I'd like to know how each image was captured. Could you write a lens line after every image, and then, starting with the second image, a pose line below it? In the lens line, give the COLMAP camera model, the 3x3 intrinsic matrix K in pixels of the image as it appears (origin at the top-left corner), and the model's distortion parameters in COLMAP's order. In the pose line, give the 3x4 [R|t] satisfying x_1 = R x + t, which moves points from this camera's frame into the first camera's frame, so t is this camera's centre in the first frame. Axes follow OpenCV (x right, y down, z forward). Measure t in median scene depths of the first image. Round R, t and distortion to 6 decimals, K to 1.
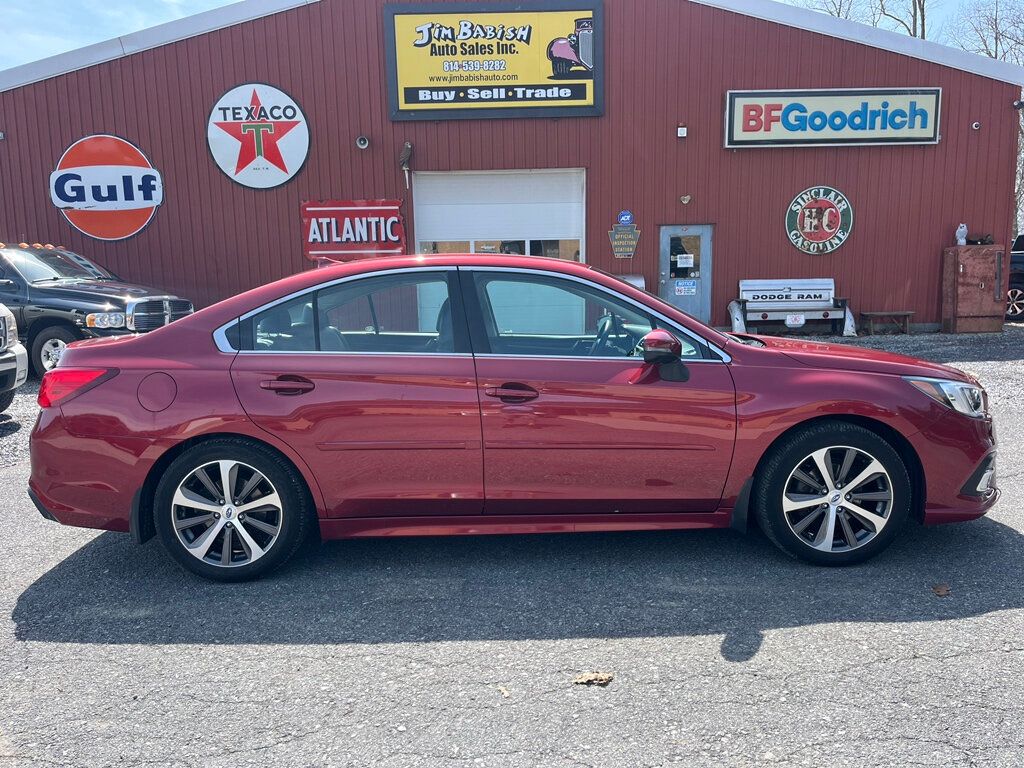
lens RADIAL K [[776.2, 0, 521.9], [0, 776.2, 372.0], [0, 0, 1]] dist [0.021016, -0.002105]
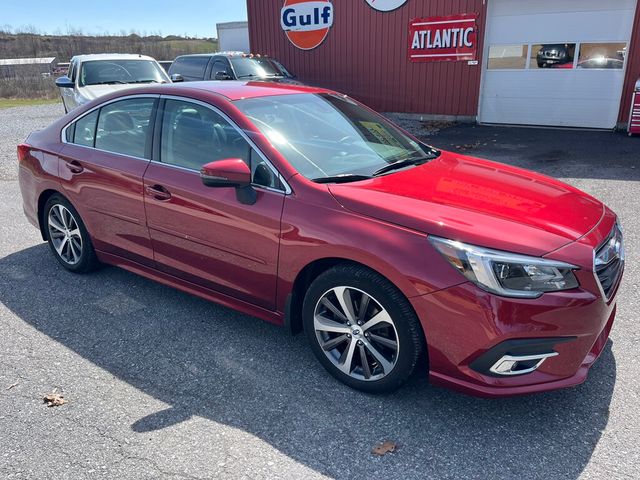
lens RADIAL K [[483.7, 0, 320.9], [0, 483.7, 238.5], [0, 0, 1]] dist [0.062392, -0.093261]
pose [[0.805301, 0.202124, -0.557347, 0.178769], [-0.074644, 0.967175, 0.242899, -0.031521], [0.588148, -0.154004, 0.793955, 0.112830]]
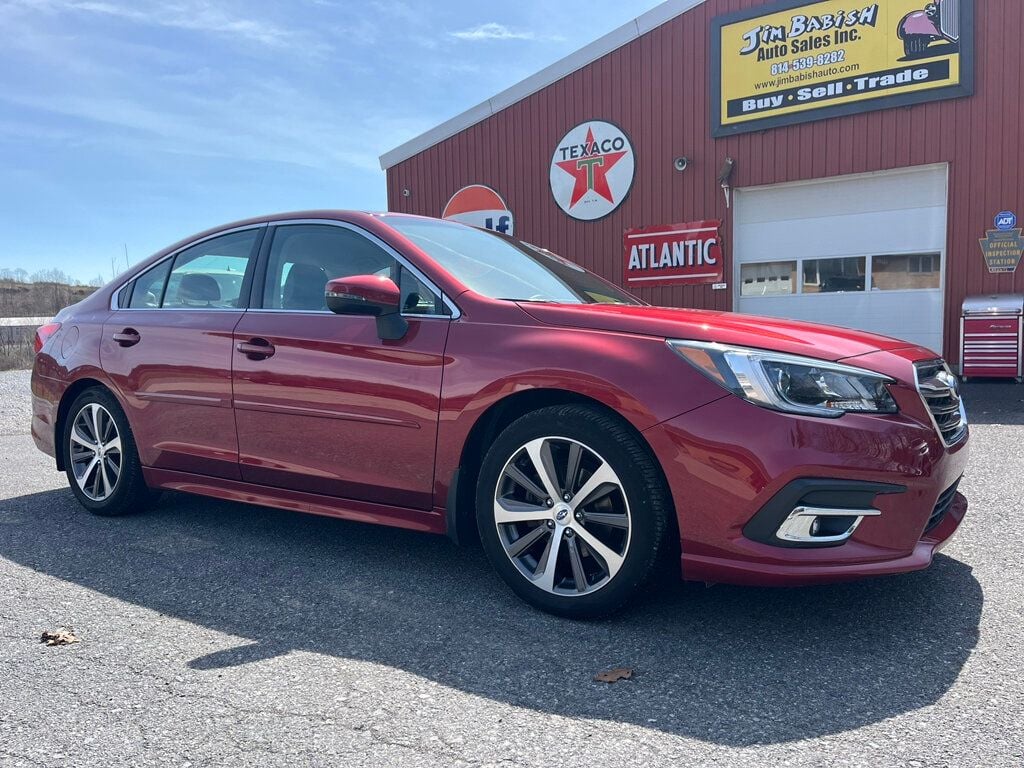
lens RADIAL K [[774.0, 0, 513.5], [0, 774.0, 381.6], [0, 0, 1]] dist [0.062392, -0.093261]
pose [[0.819505, 0.042537, -0.571491, 0.188230], [-0.070997, 0.997095, -0.027594, 0.016785], [0.568657, 0.063187, 0.820144, 0.101925]]
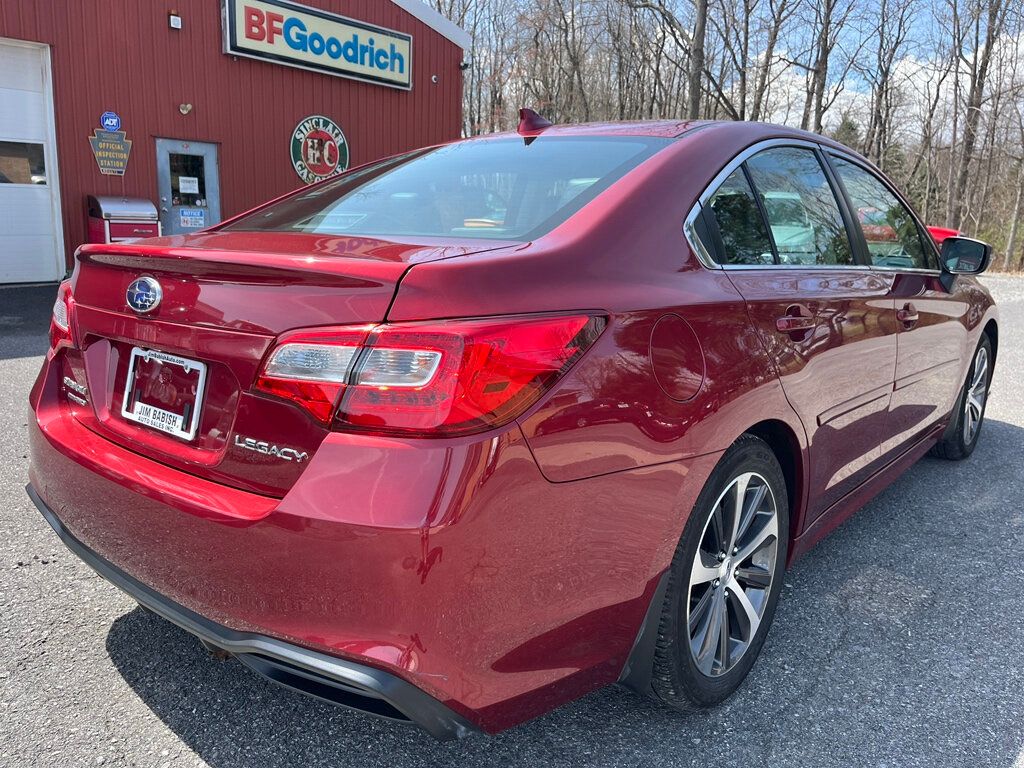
lens RADIAL K [[774.0, 0, 513.5], [0, 774.0, 381.6], [0, 0, 1]] dist [0.062392, -0.093261]
pose [[0.653620, -0.114526, 0.748107, -0.218758], [0.054377, 0.993036, 0.104513, -0.003242], [-0.754867, -0.027633, 0.655296, 0.195428]]
